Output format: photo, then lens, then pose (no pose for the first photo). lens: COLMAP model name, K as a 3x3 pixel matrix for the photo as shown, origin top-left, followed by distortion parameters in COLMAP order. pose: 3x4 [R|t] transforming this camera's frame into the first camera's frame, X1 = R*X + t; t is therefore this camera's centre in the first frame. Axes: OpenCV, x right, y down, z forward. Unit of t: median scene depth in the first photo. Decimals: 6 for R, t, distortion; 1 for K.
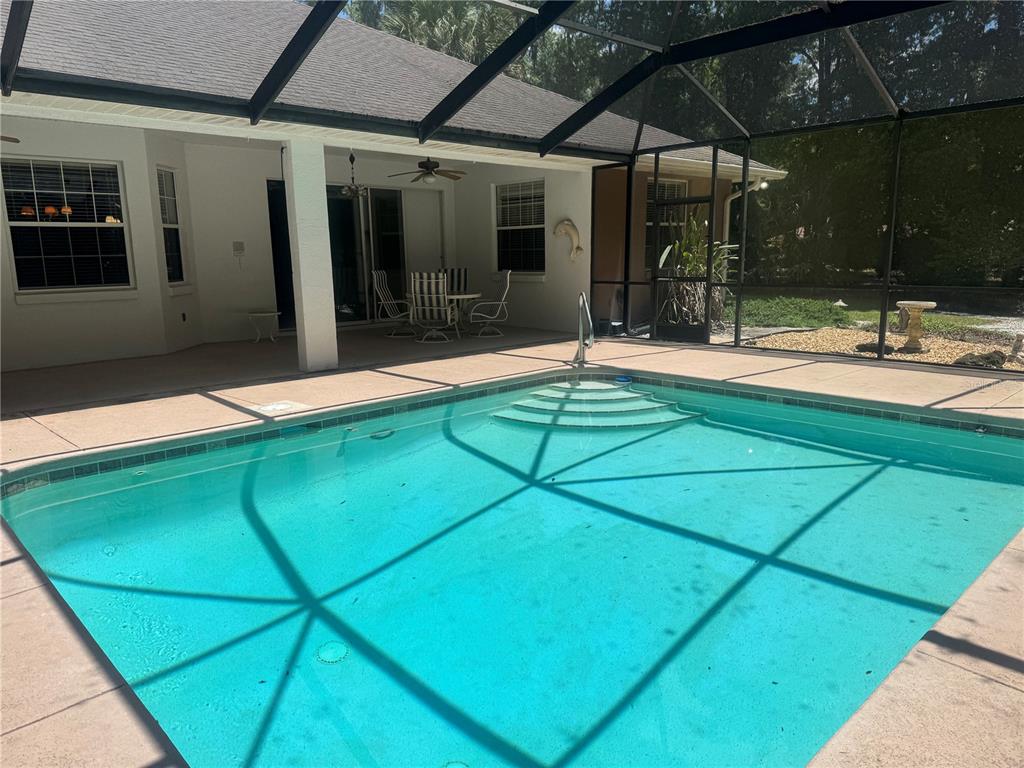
lens RADIAL K [[723.4, 0, 513.0], [0, 723.4, 388.5], [0, 0, 1]] dist [0.050862, -0.061420]
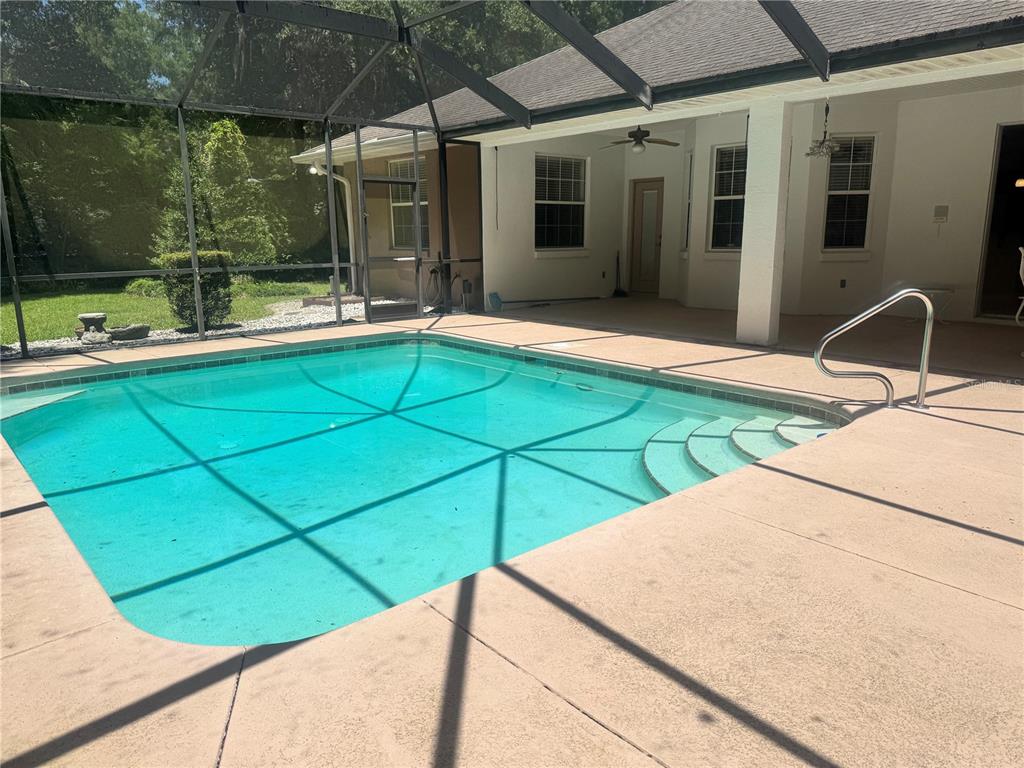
lens RADIAL K [[723.4, 0, 512.9], [0, 723.4, 382.3], [0, 0, 1]] dist [0.050862, -0.061420]
pose [[-0.190757, 0.227958, -0.954802, 0.905824], [-0.166409, 0.951075, 0.260314, -0.216524], [0.967429, 0.208545, -0.143490, 1.021877]]
